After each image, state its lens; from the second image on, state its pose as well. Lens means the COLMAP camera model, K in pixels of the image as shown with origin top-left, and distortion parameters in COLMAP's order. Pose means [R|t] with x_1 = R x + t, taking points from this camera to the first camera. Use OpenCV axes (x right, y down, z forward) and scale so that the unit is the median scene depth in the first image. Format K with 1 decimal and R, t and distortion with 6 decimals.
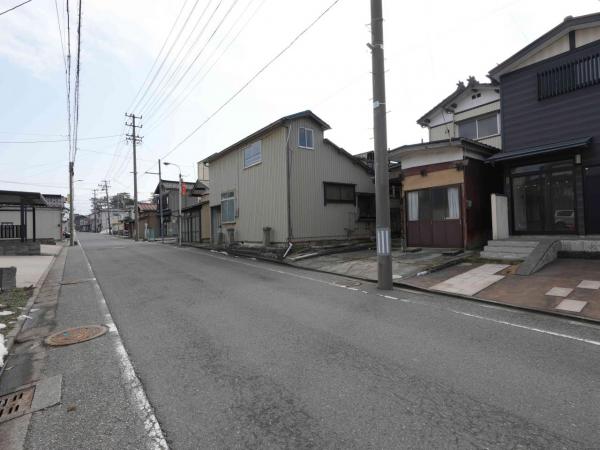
lens RADIAL K [[309.3, 0, 301.9], [0, 309.3, 224.2], [0, 0, 1]] dist [-0.002312, 0.001320]
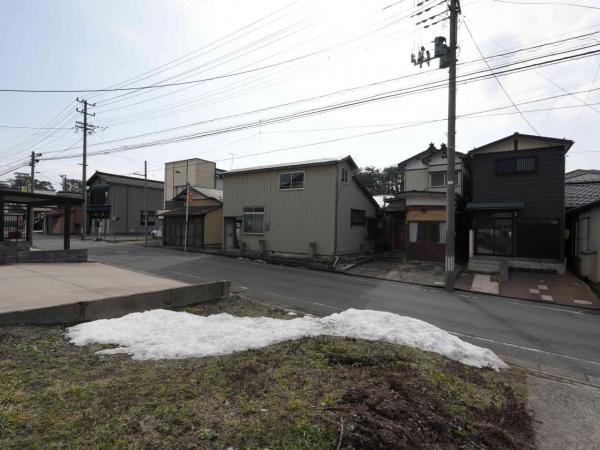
lens RADIAL K [[309.3, 0, 301.9], [0, 309.3, 224.2], [0, 0, 1]] dist [-0.002312, 0.001320]
pose [[0.944273, 0.049950, 0.325351, -0.511286], [-0.052115, 0.998639, -0.002062, -0.054227], [-0.325011, -0.015009, 0.945591, -0.163422]]
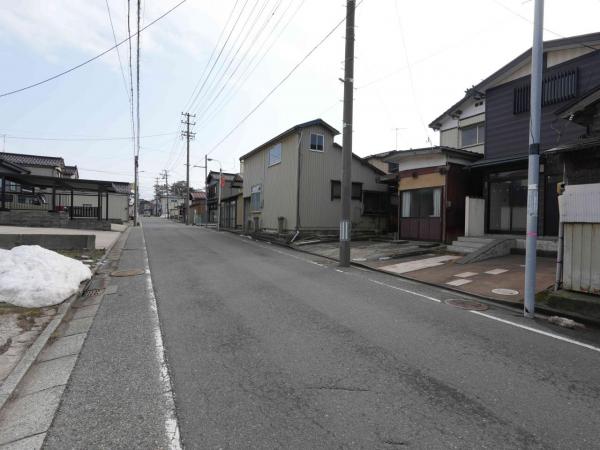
lens RADIAL K [[309.3, 0, 301.9], [0, 309.3, 224.2], [0, 0, 1]] dist [-0.002312, 0.001320]
pose [[0.987315, 0.048932, -0.151048, 0.133529], [-0.045209, 0.998585, 0.027986, 0.000286], [0.152204, -0.020802, 0.988130, -0.153296]]
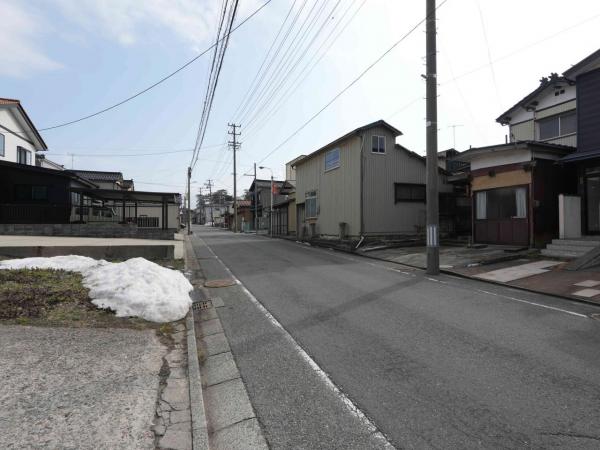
lens RADIAL K [[309.3, 0, 302.8], [0, 309.3, 222.9], [0, 0, 1]] dist [-0.002083, 0.000235]
pose [[0.965167, 0.020326, -0.260846, 0.041498], [-0.017793, 0.999769, 0.012069, -0.000179], [0.261031, -0.007007, 0.965305, -0.148705]]
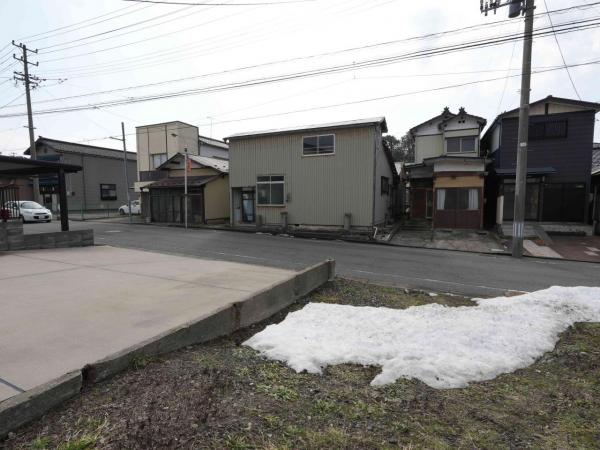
lens RADIAL K [[309.3, 0, 301.9], [0, 309.3, 224.2], [0, 0, 1]] dist [-0.002312, 0.001320]
pose [[0.881455, -0.011866, 0.472119, -0.732666], [-0.030060, 0.996247, 0.081162, -0.034182], [-0.471310, -0.085733, 0.877791, 0.048242]]
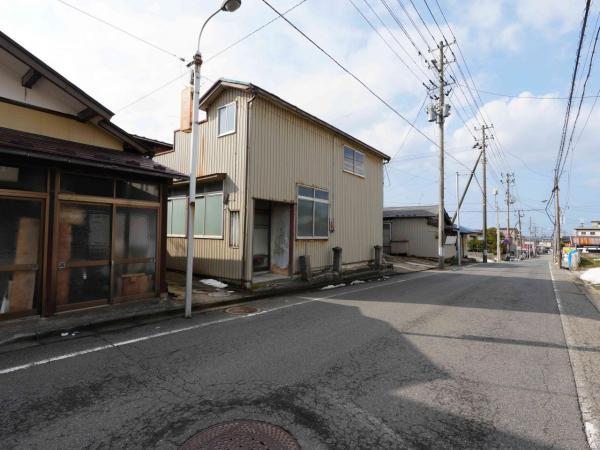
lens RADIAL K [[309.3, 0, 302.8], [0, 309.3, 222.9], [0, 0, 1]] dist [-0.002083, 0.000235]
pose [[-0.252602, 0.074013, 0.964735, -0.948827], [-0.004287, 0.996975, -0.077608, 0.014911], [-0.967561, -0.023740, -0.251521, 1.356164]]
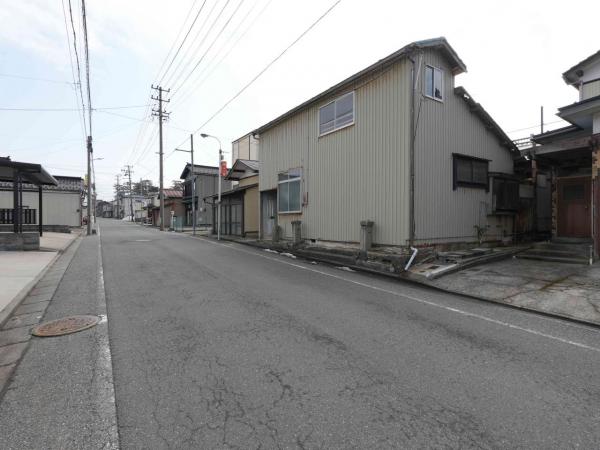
lens RADIAL K [[309.3, 0, 302.8], [0, 309.3, 222.9], [0, 0, 1]] dist [-0.002083, 0.000235]
pose [[0.998328, 0.027615, -0.050785, -0.193302], [-0.026430, 0.999366, 0.023852, 0.001794], [0.051411, -0.022470, 0.998425, 0.305101]]
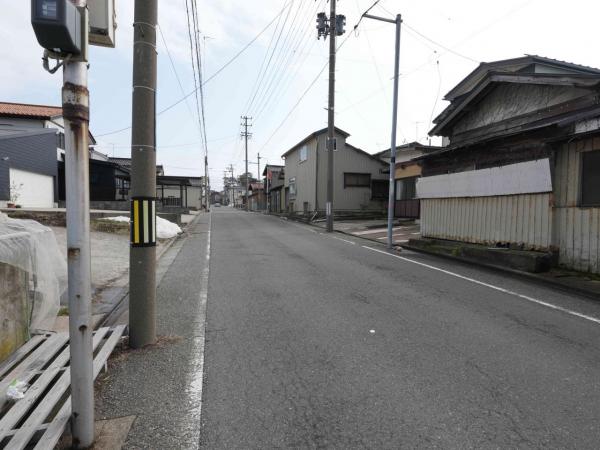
lens RADIAL K [[309.3, 0, 301.9], [0, 309.3, 224.2], [0, 0, 1]] dist [-0.002312, 0.001320]
pose [[0.937589, 0.051345, -0.343934, 0.375290], [-0.027589, 0.996905, 0.073616, 0.006739], [0.346649, -0.059533, 0.936104, -0.443920]]
